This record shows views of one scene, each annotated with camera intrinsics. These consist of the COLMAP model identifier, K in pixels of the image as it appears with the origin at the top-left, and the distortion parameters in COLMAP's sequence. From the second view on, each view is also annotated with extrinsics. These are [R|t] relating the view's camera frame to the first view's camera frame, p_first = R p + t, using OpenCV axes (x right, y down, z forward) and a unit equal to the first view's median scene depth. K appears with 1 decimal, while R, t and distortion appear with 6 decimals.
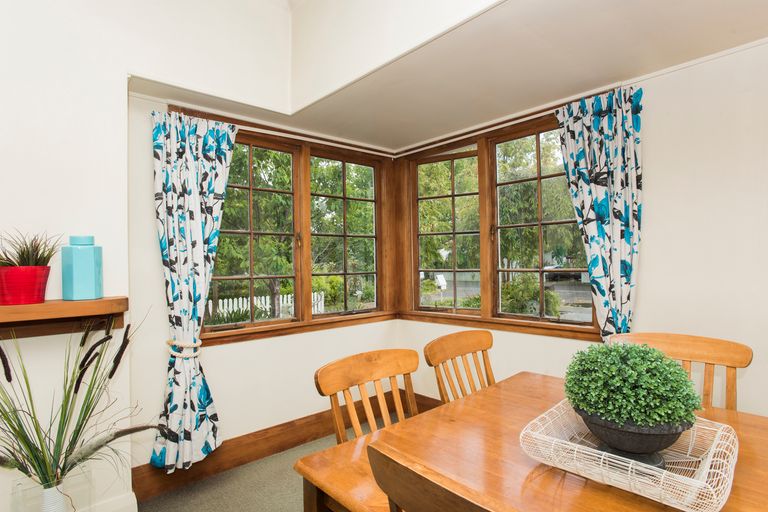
lens RADIAL K [[416.1, 0, 384.8], [0, 416.1, 257.9], [0, 0, 1]] dist [-0.004070, 0.004046]
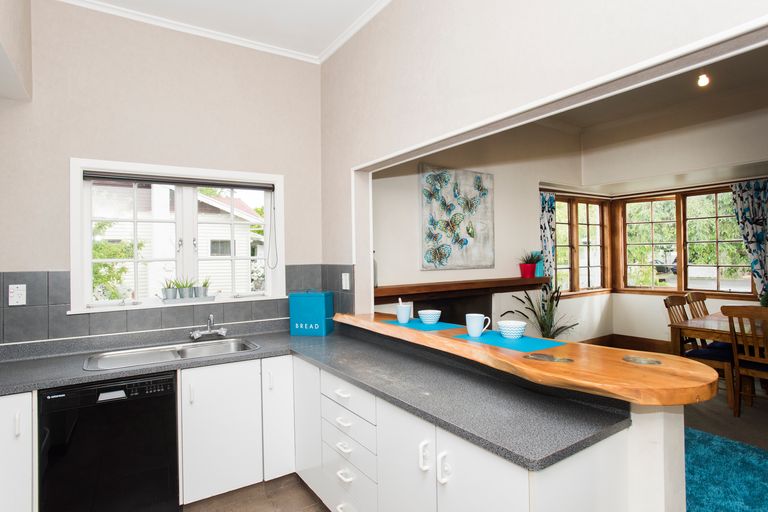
lens RADIAL K [[416.1, 0, 383.6], [0, 416.1, 256.4], [0, 0, 1]] dist [-0.004070, 0.004046]
pose [[0.983833, 0.008741, -0.178876, -0.905587], [-0.006408, 0.999887, 0.013616, -0.034623], [0.178975, -0.012249, 0.983777, -1.312844]]
